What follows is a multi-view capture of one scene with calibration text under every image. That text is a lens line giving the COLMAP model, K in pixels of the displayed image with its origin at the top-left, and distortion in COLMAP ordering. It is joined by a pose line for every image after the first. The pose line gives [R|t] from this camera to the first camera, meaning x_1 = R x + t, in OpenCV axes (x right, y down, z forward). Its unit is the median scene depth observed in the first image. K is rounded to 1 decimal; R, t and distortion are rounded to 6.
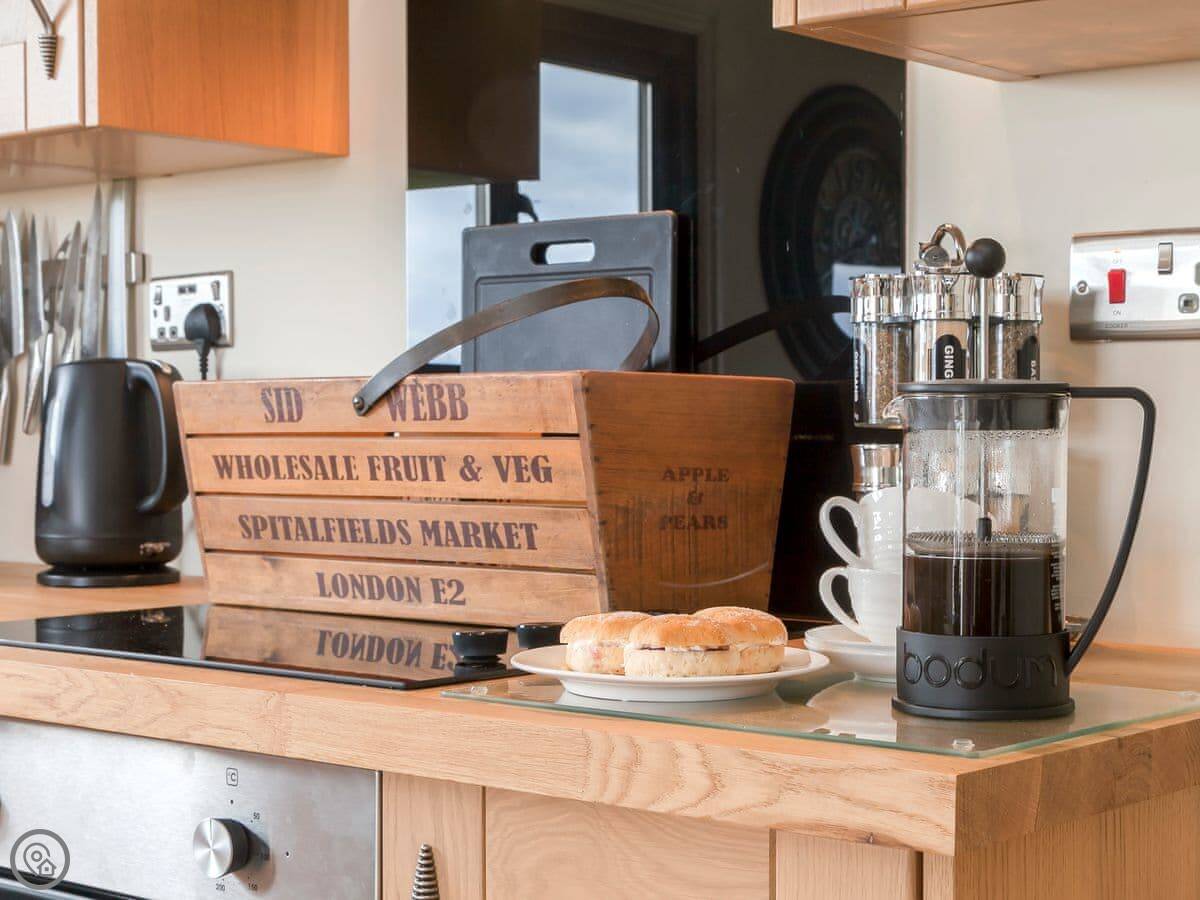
lens RADIAL K [[2202.0, 0, 602.7], [0, 2202.0, 446.1], [0, 0, 1]] dist [-0.094389, 0.000000]
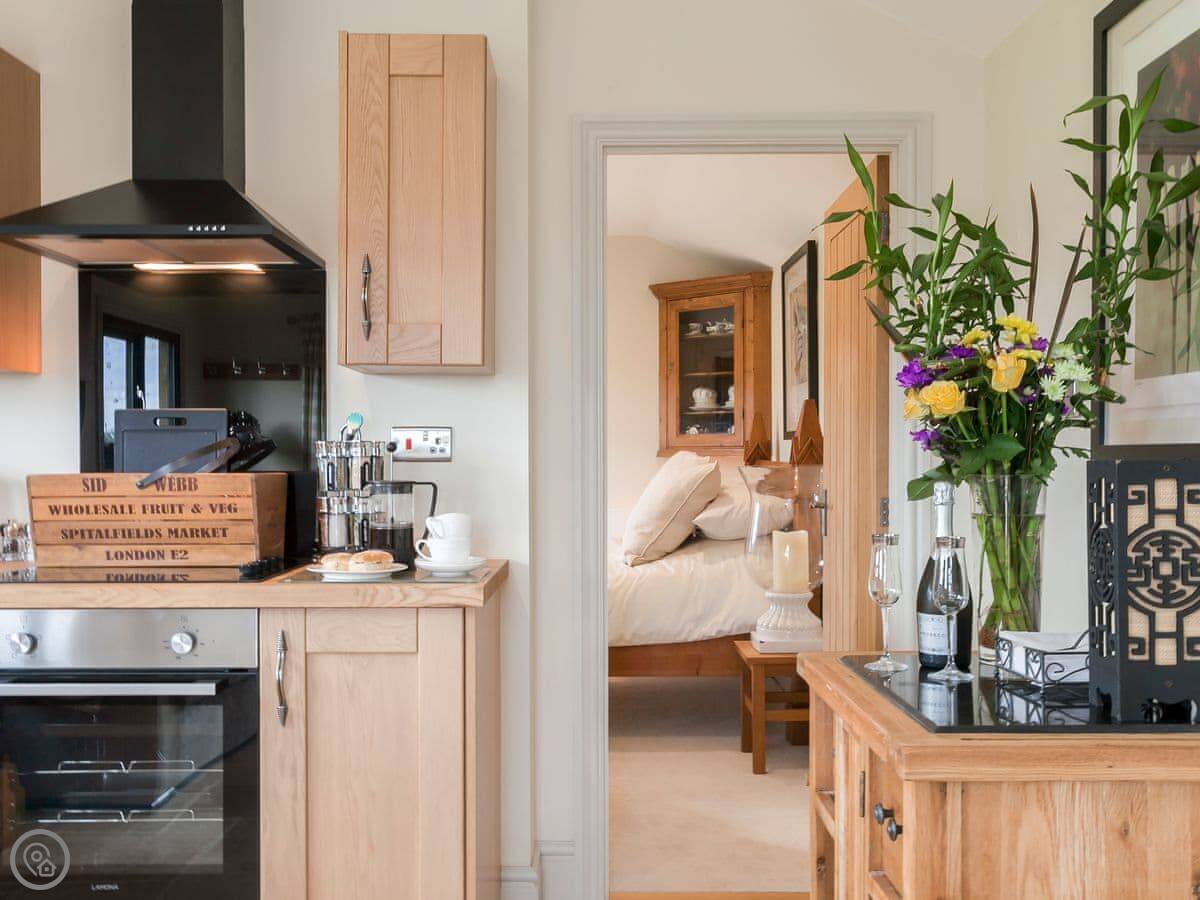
lens RADIAL K [[1238.3, 0, 582.3], [0, 1238.3, 465.1], [0, 0, 1]] dist [0.016406, 0.000000]
pose [[0.767873, -0.001017, 0.640601, -0.647225], [0.008143, 0.999933, -0.008173, -0.025973], [-0.640550, 0.011492, 0.767830, -0.465033]]
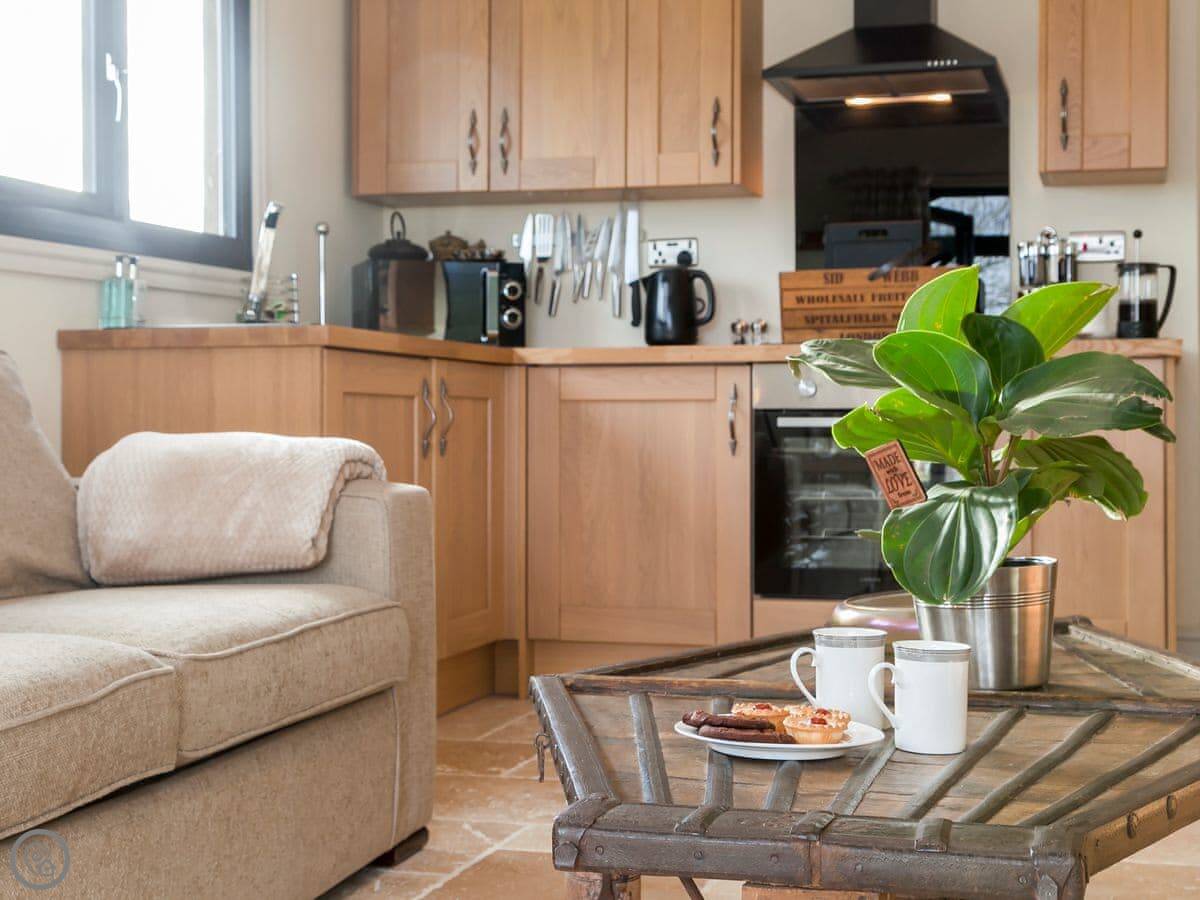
lens RADIAL K [[1773.2, 0, 600.3], [0, 1773.2, 411.5], [0, 0, 1]] dist [0.021515, 0.000000]
pose [[0.916530, 0.001932, 0.399961, -1.489518], [0.003998, 0.999894, -0.013992, 0.208394], [-0.399946, 0.014424, 0.916425, -1.190475]]
